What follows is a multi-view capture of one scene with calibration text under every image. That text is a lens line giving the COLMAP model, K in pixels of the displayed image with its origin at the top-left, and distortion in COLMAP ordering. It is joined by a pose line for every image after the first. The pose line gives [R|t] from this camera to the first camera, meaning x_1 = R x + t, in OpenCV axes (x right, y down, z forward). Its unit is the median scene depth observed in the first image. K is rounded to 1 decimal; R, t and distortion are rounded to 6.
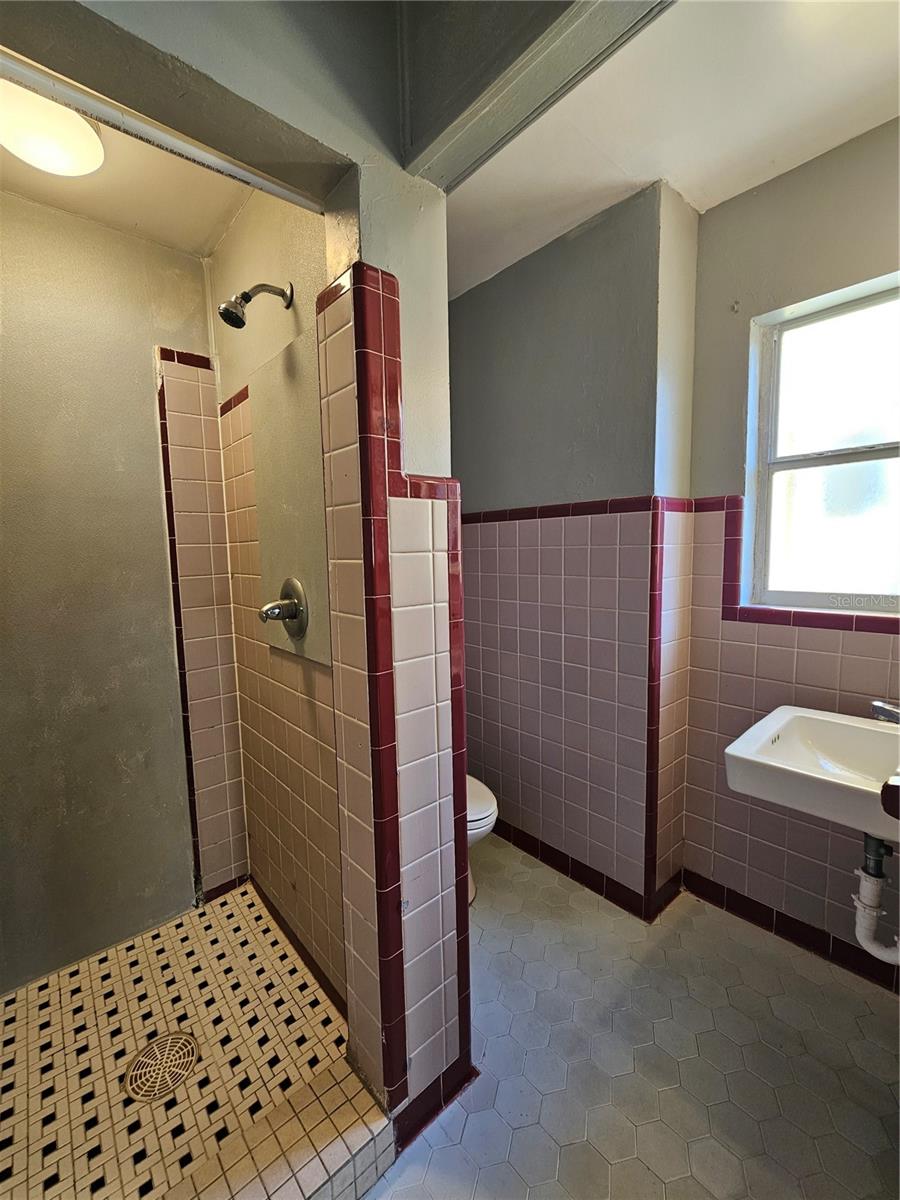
lens RADIAL K [[495.6, 0, 444.6], [0, 495.6, 598.3], [0, 0, 1]] dist [-0.001932, -0.000095]
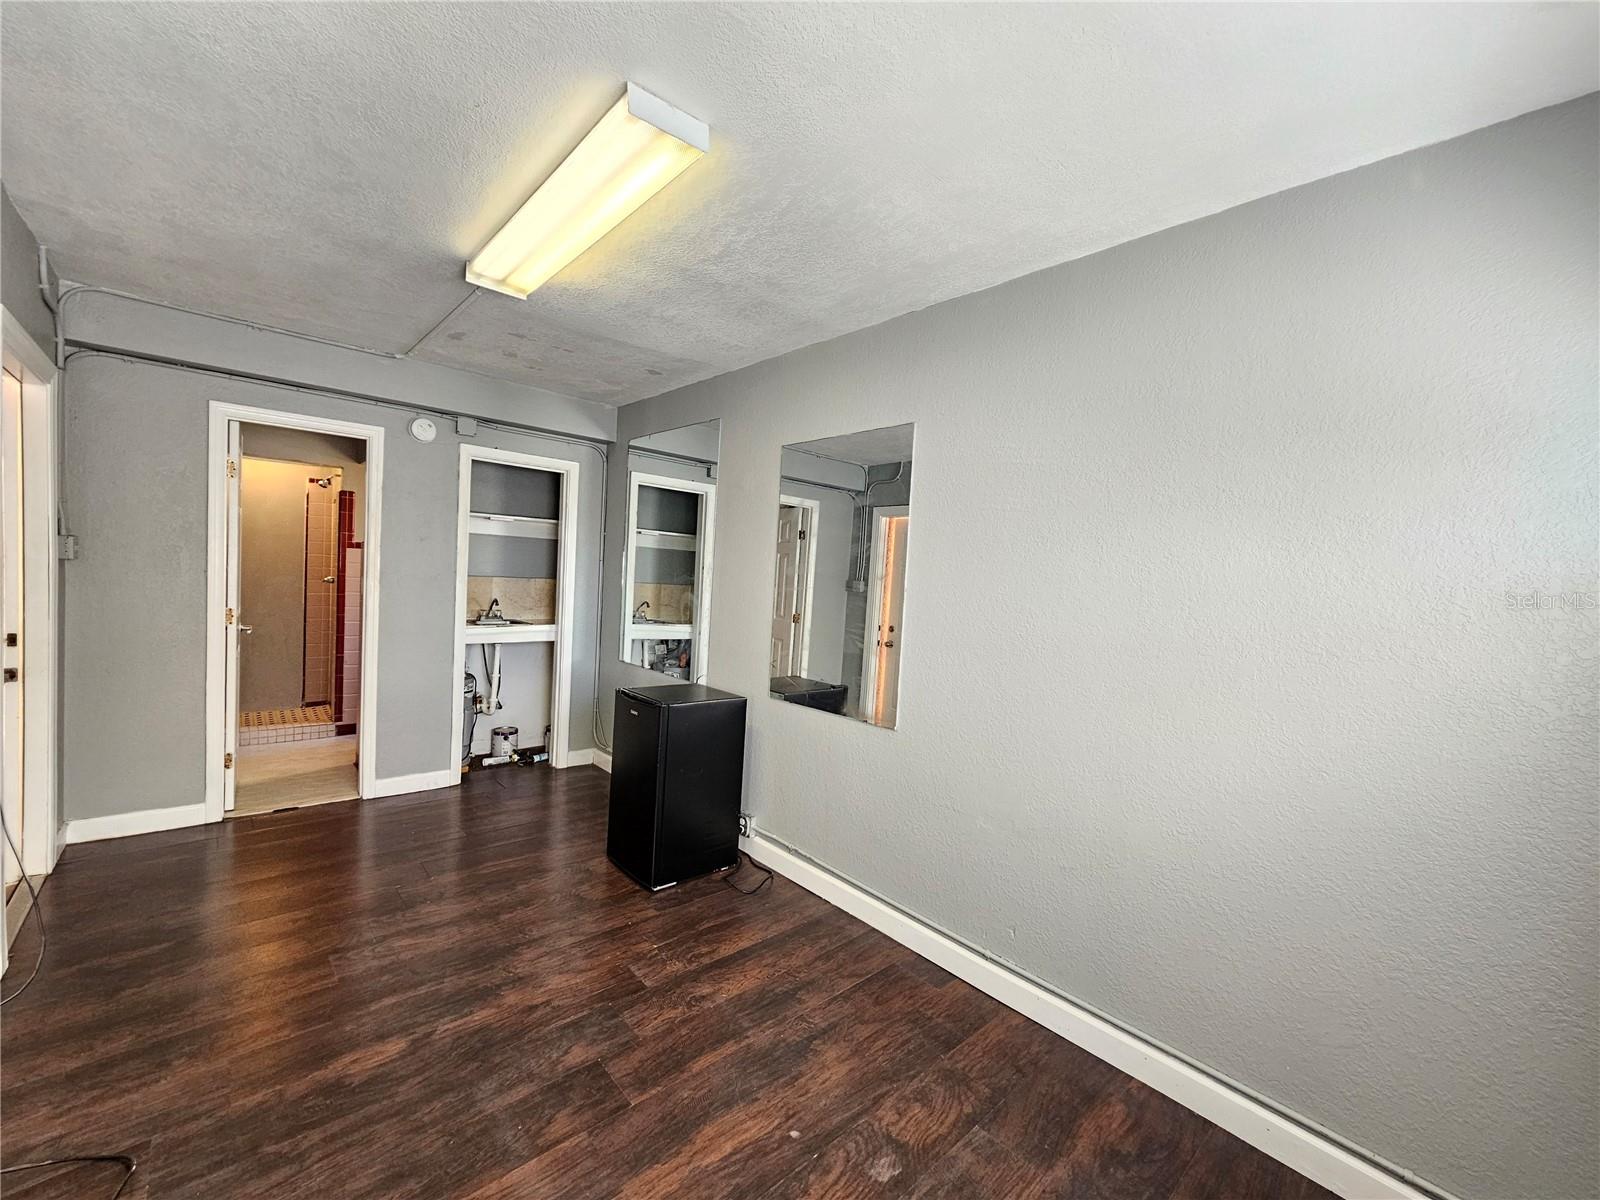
lens RADIAL K [[656.6, 0, 800.0], [0, 656.6, 608.9], [0, 0, 1]] dist [0.000040, 0.000126]
pose [[0.996863, 0.077204, 0.017412, 4.166315], [-0.076173, 0.995651, -0.053642, 0.337327], [-0.021478, 0.052148, 0.998408, -5.153450]]
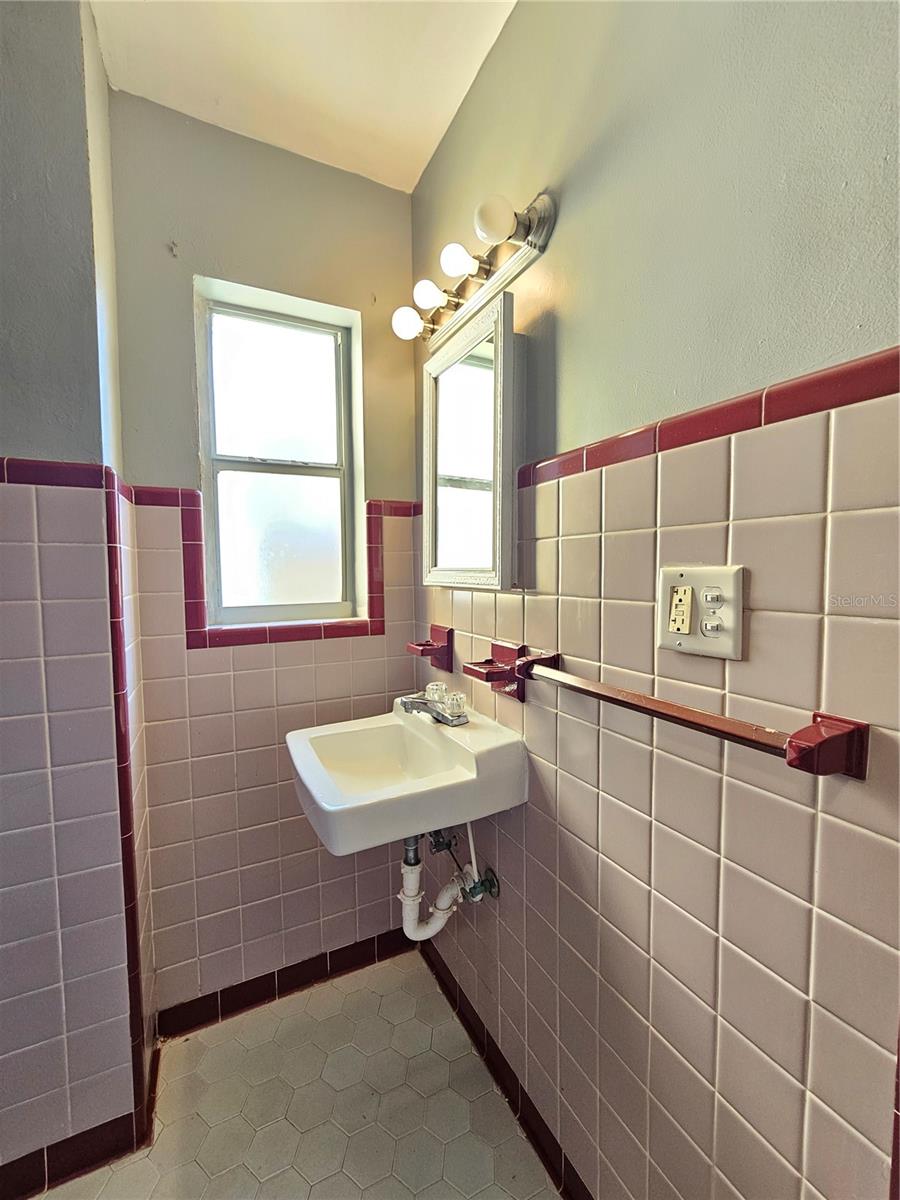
lens RADIAL K [[492.5, 0, 447.2], [0, 492.5, 597.3], [0, 0, 1]] dist [0.000040, 0.000126]
pose [[0.254768, -0.035389, 0.966354, -0.057772], [0.102680, 0.994670, 0.009356, -0.001862], [-0.961535, 0.096841, 0.257044, 0.338624]]
